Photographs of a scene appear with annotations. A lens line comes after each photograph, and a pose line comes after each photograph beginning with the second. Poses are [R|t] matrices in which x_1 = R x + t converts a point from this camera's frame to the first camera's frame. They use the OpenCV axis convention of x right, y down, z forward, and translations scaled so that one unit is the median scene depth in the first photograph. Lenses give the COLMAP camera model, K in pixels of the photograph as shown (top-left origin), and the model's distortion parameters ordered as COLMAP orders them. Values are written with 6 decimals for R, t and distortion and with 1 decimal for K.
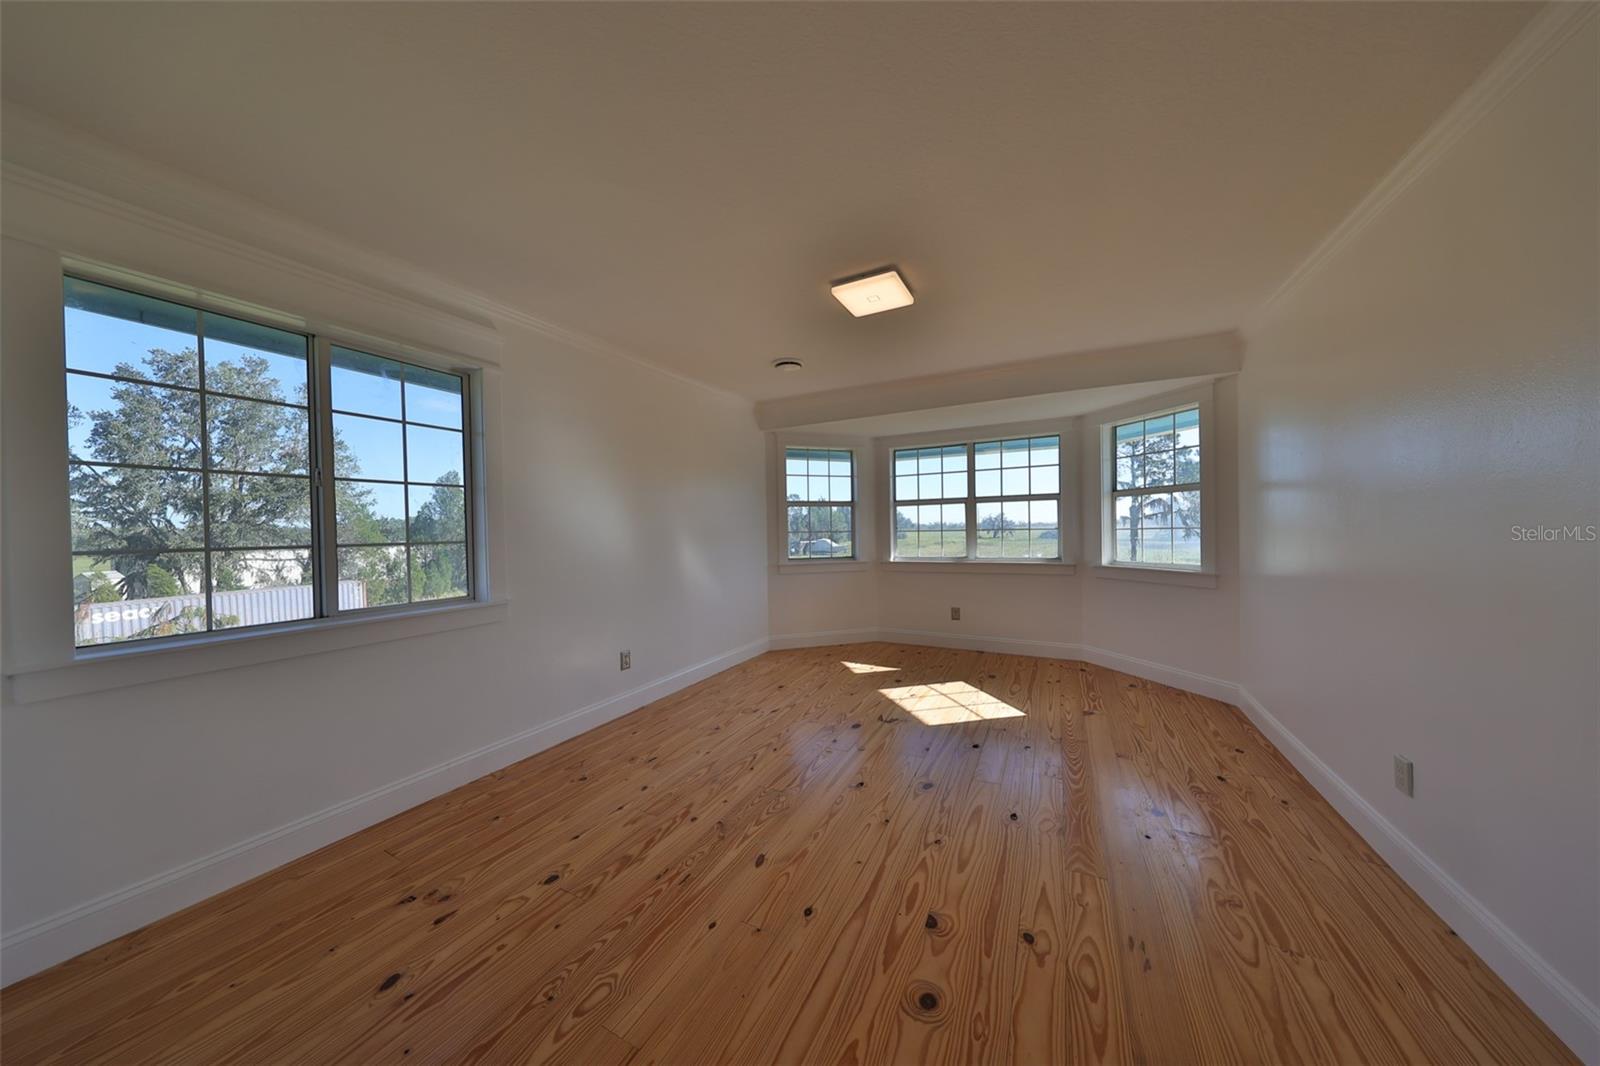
lens RADIAL K [[512.7, 0, 809.9], [0, 512.7, 530.6], [0, 0, 1]] dist [-0.000619, 0.000049]
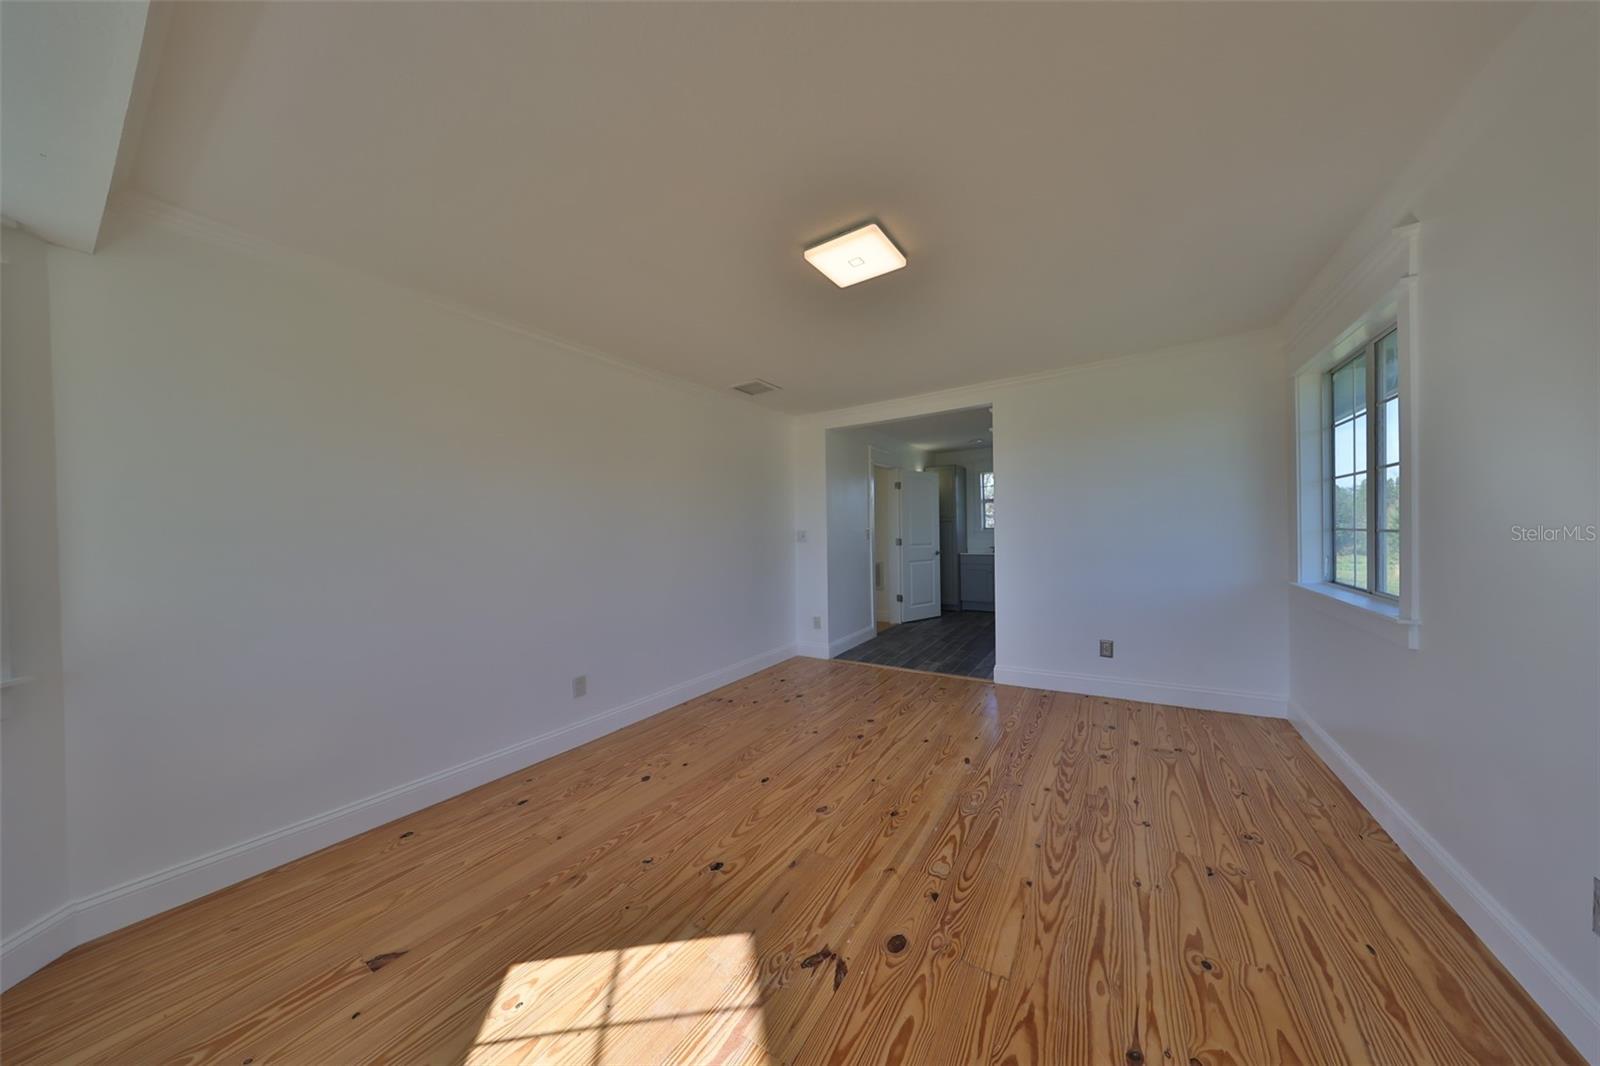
lens RADIAL K [[512.7, 0, 809.9], [0, 512.7, 530.6], [0, 0, 1]] dist [-0.000619, 0.000049]
pose [[-0.995198, 0.040148, 0.089271, 0.149048], [0.040182, 0.999191, -0.001422, -0.013416], [-0.089256, 0.002172, -0.996006, 1.967485]]
